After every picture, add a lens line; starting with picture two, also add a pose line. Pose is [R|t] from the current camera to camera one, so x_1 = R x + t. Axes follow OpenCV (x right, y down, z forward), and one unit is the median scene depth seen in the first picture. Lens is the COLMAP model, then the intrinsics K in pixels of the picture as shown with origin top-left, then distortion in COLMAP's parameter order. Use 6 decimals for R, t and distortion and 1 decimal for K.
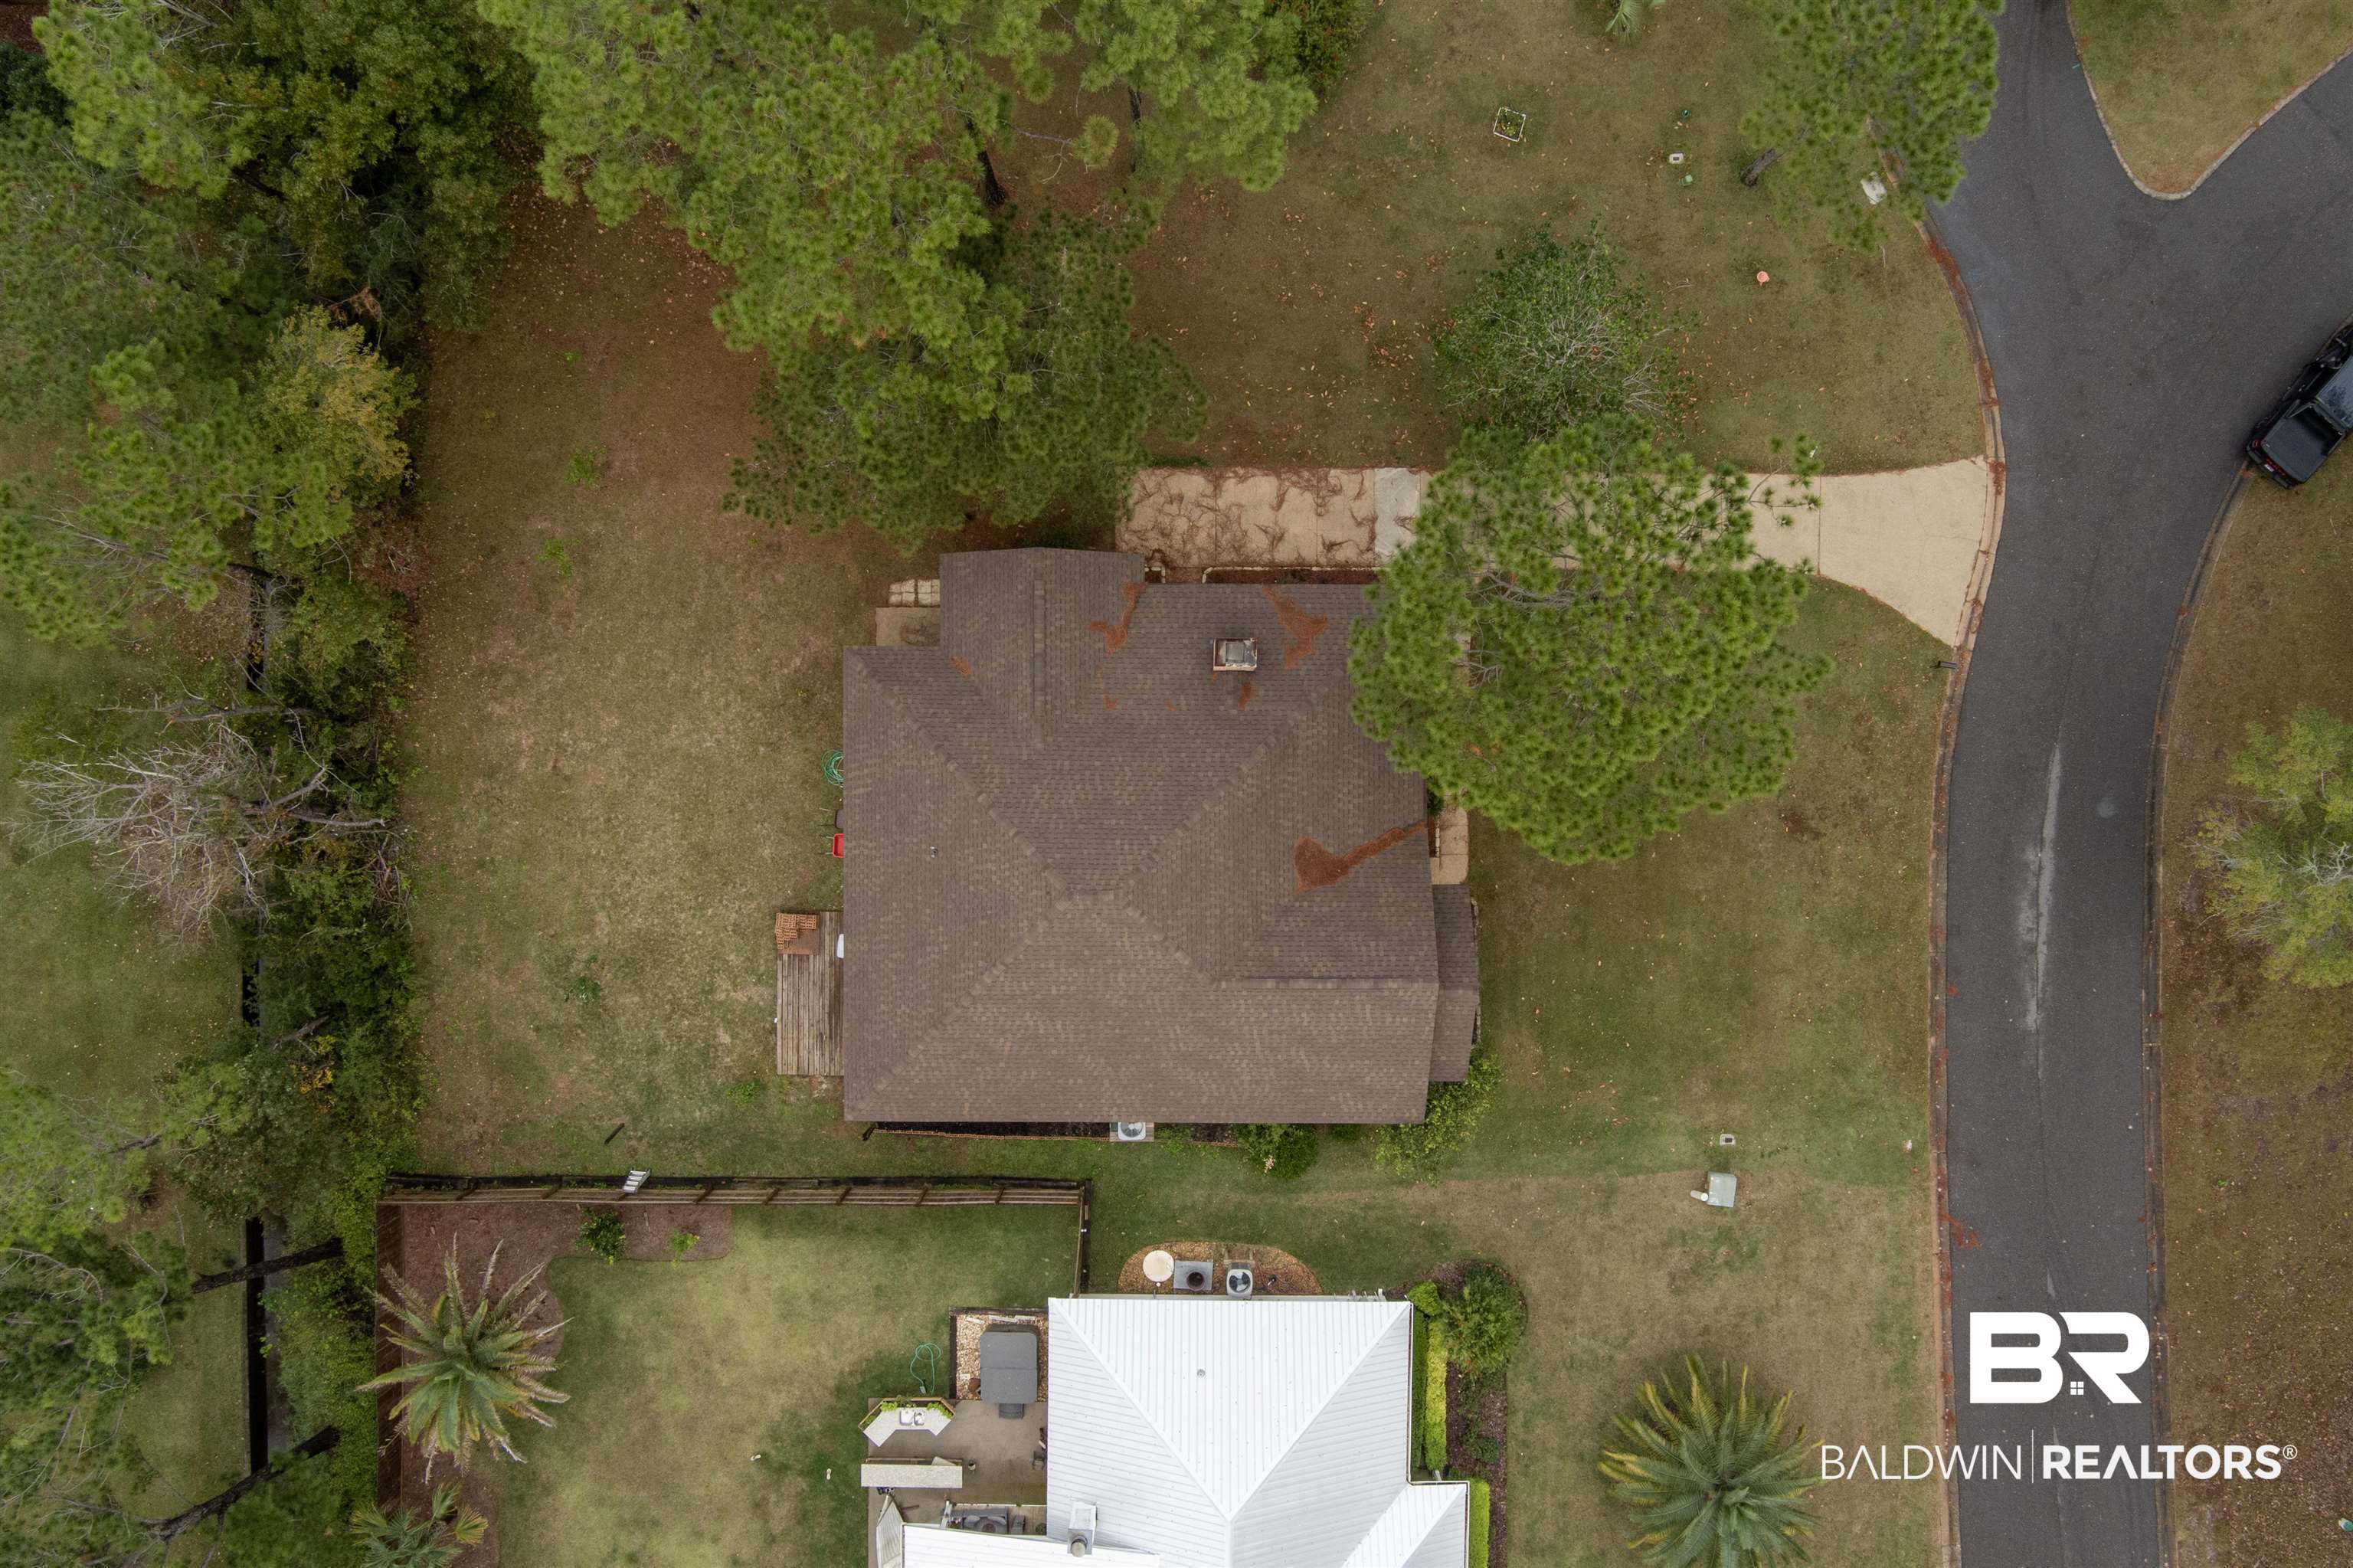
lens RADIAL K [[1921.3, 0, 1178.4], [0, 1921.3, 781.7], [0, 0, 1]] dist [-0.069159, 0.022320]
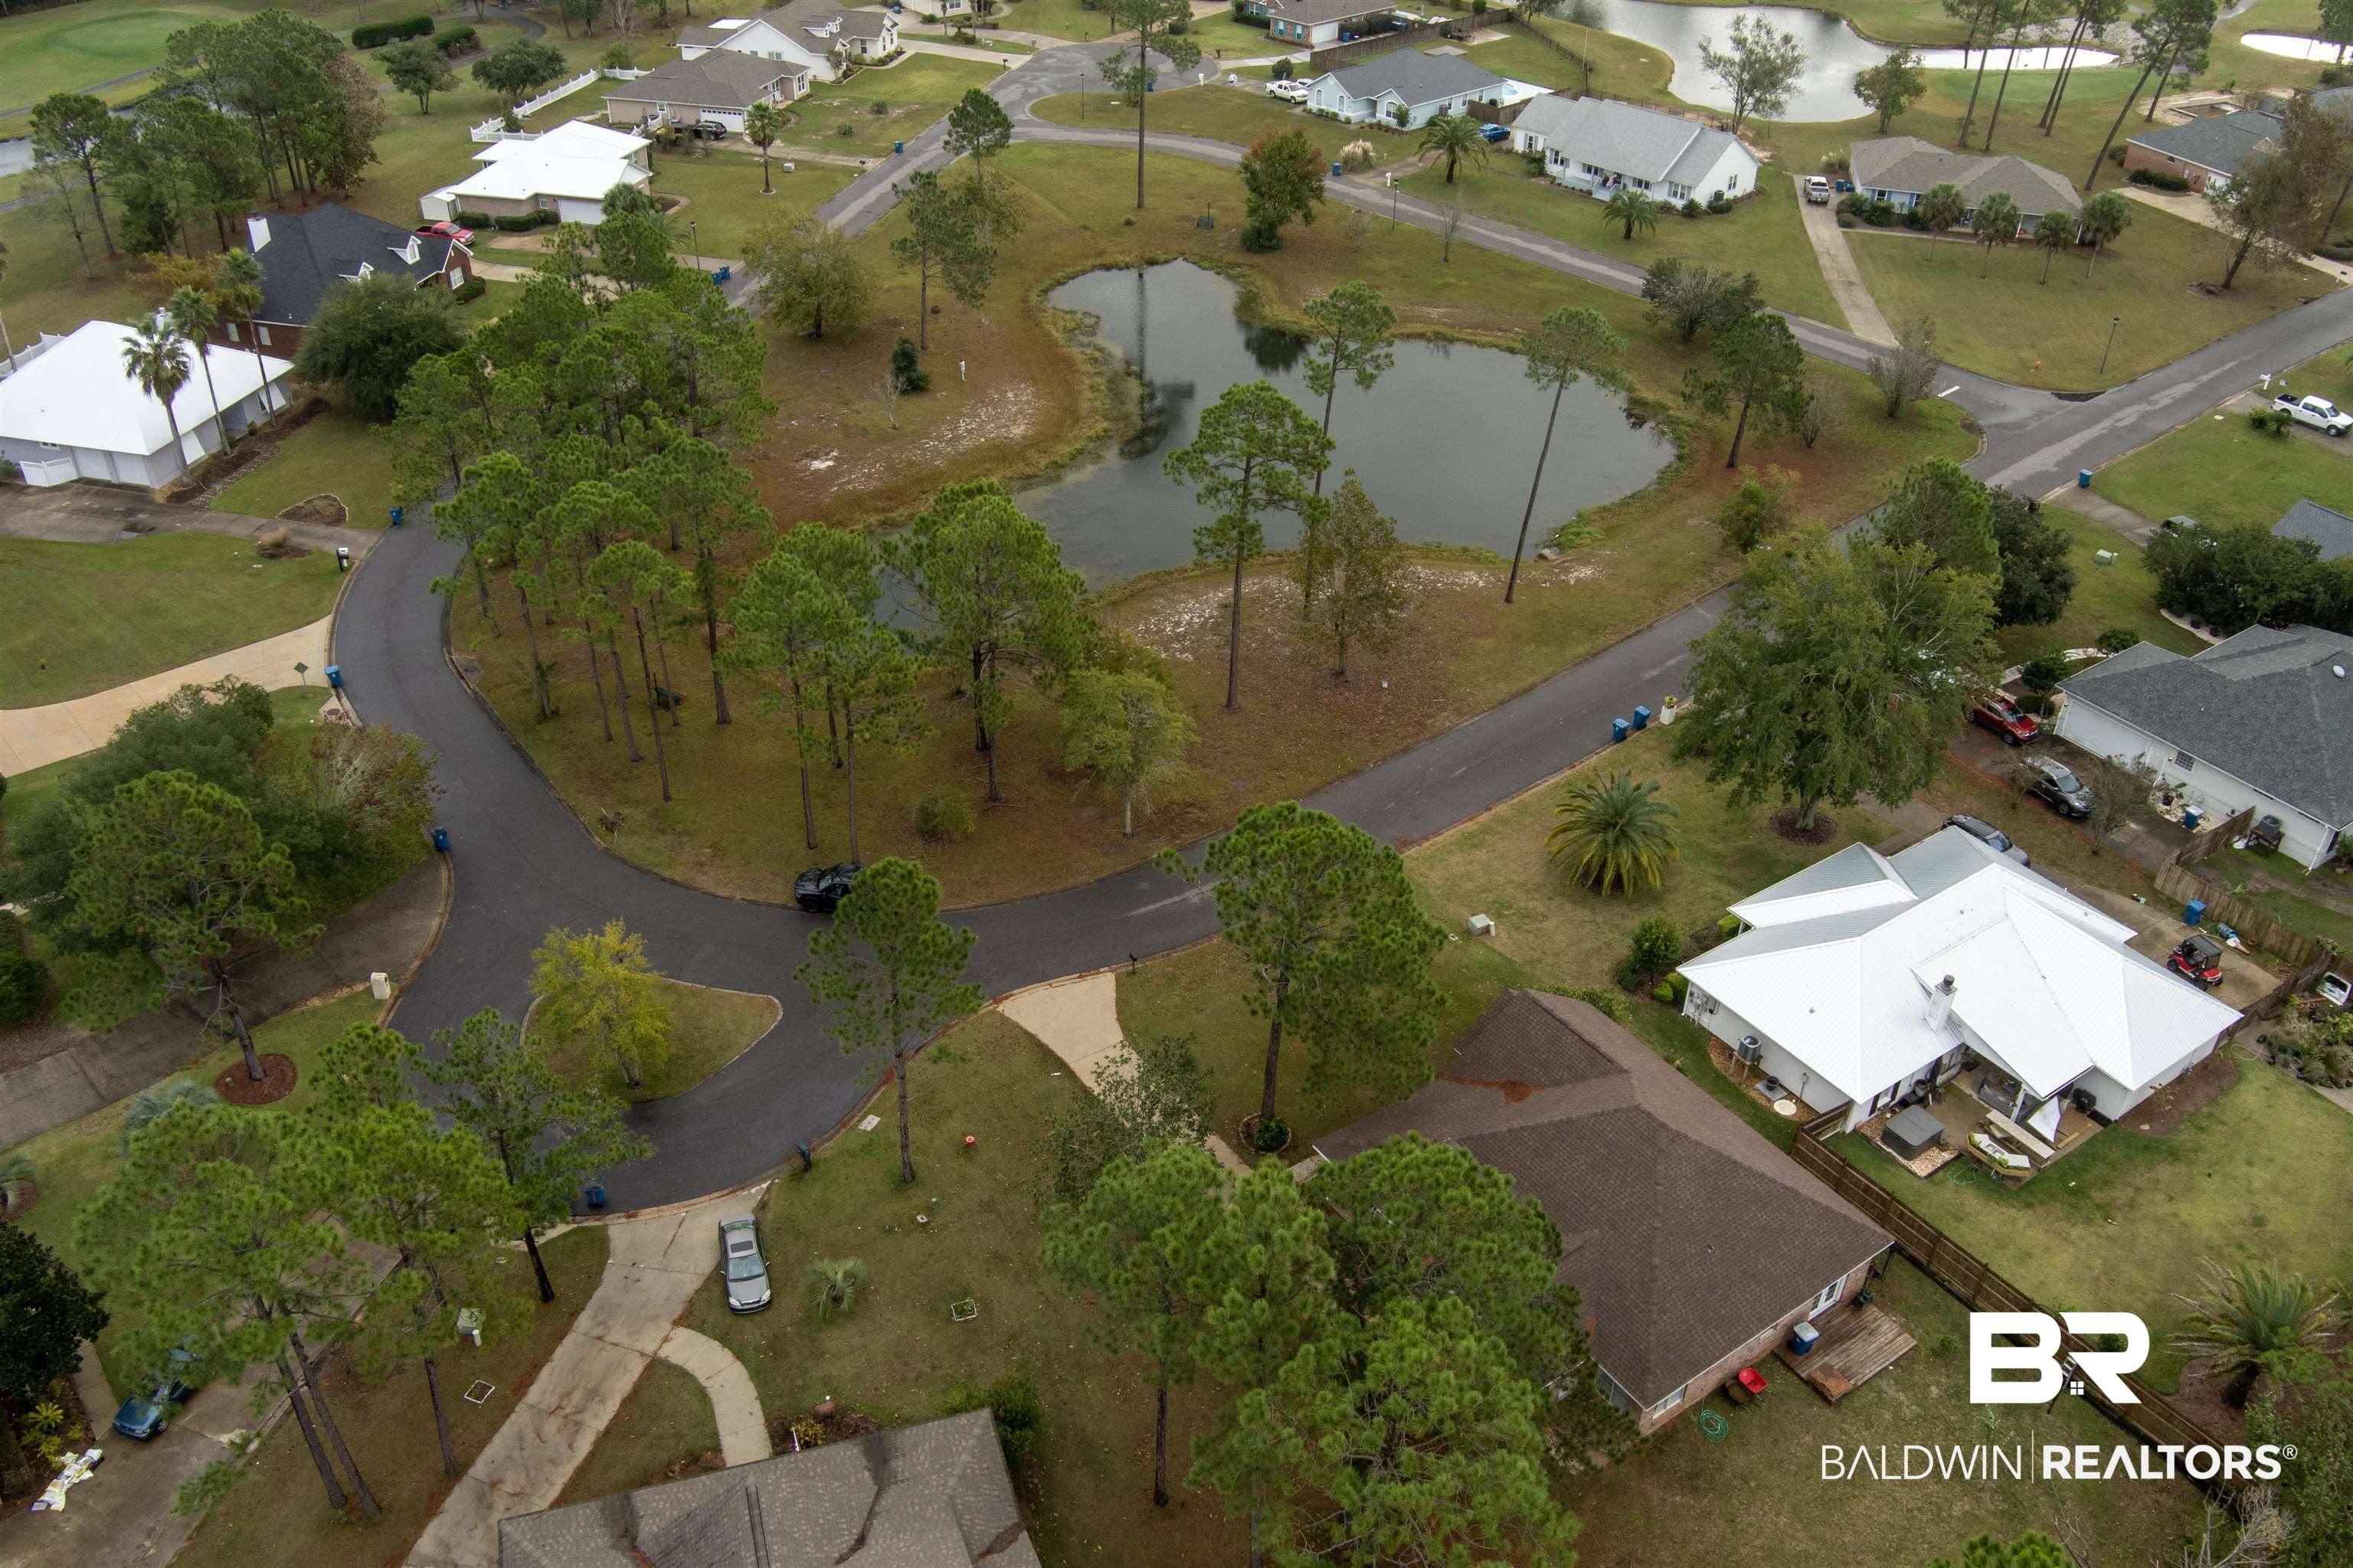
lens RADIAL K [[1921.3, 0, 1182.6], [0, 1921.3, 778.4], [0, 0, 1]] dist [-0.069159, 0.022320]
pose [[-0.574203, -0.467153, 0.672353, -0.594389], [0.818689, -0.321375, 0.475885, -0.714530], [-0.006234, 0.823702, 0.566988, -0.008922]]
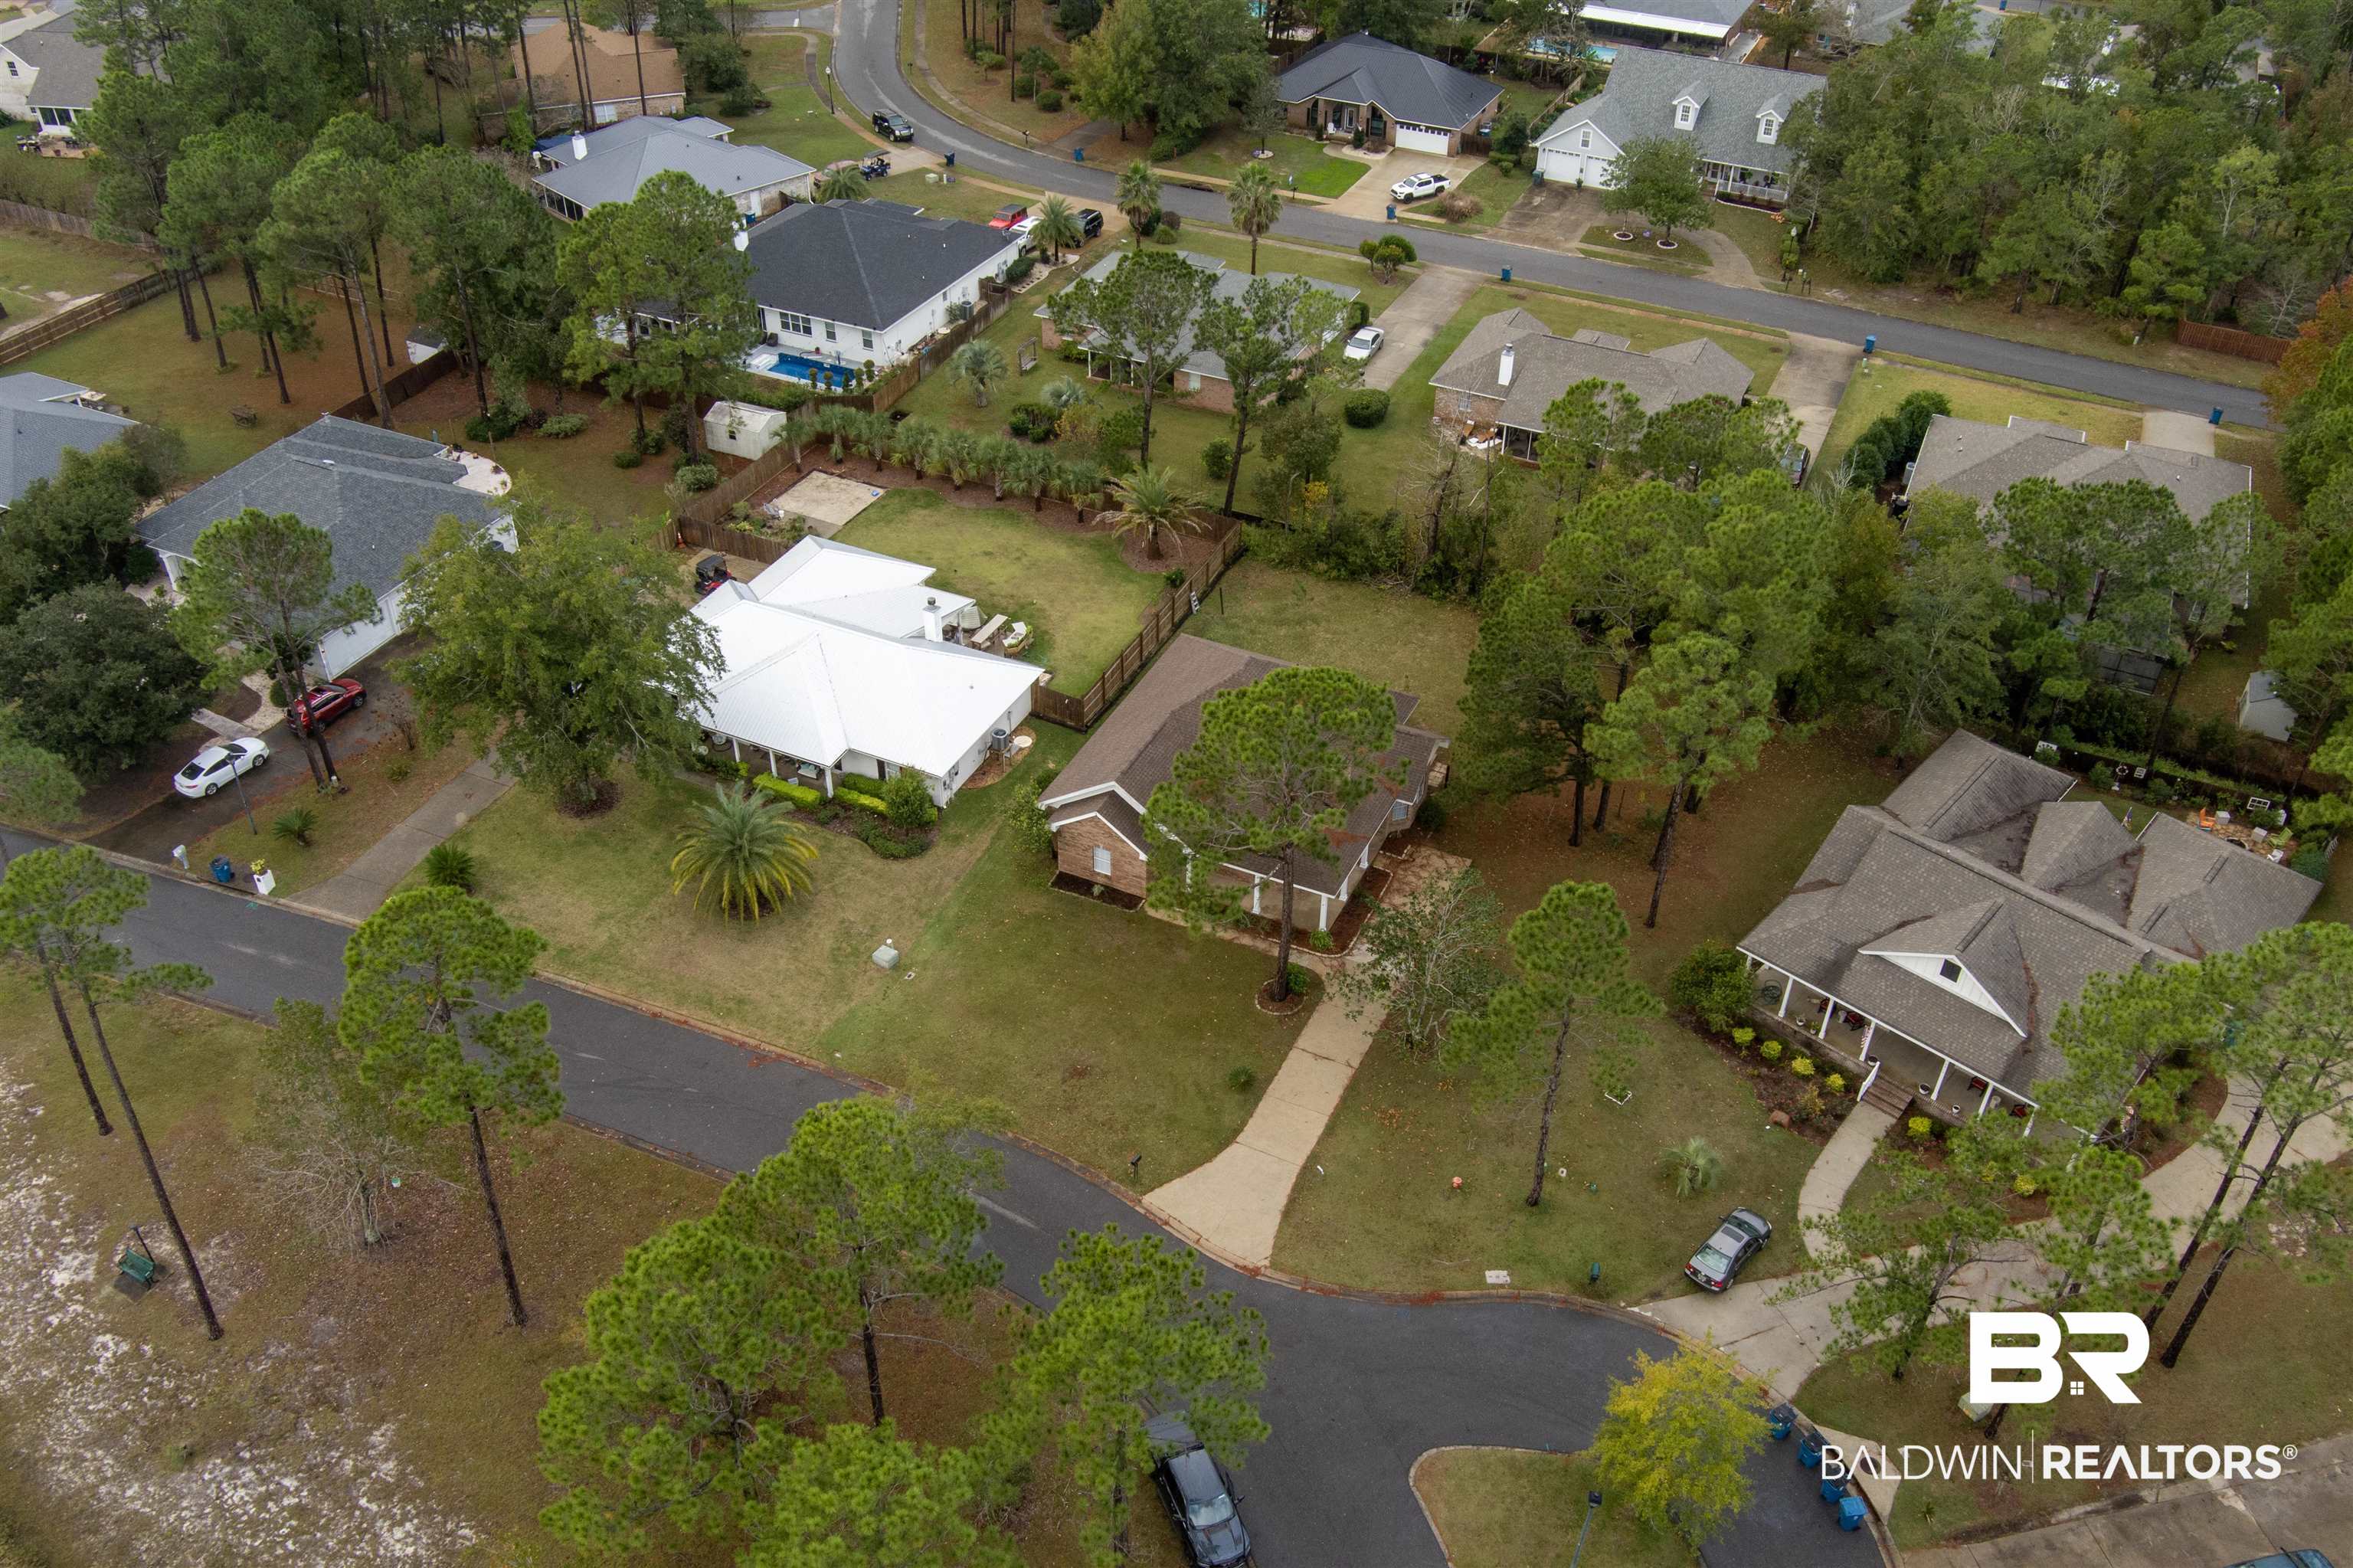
lens RADIAL K [[1921.3, 0, 1181.5], [0, 1921.3, 785.7], [0, 0, 1]] dist [-0.069159, 0.022320]
pose [[-0.423157, 0.552380, -0.718202, 1.189479], [-0.905913, -0.272040, 0.324524, -0.446743], [-0.016119, 0.787954, 0.615524, -0.033904]]
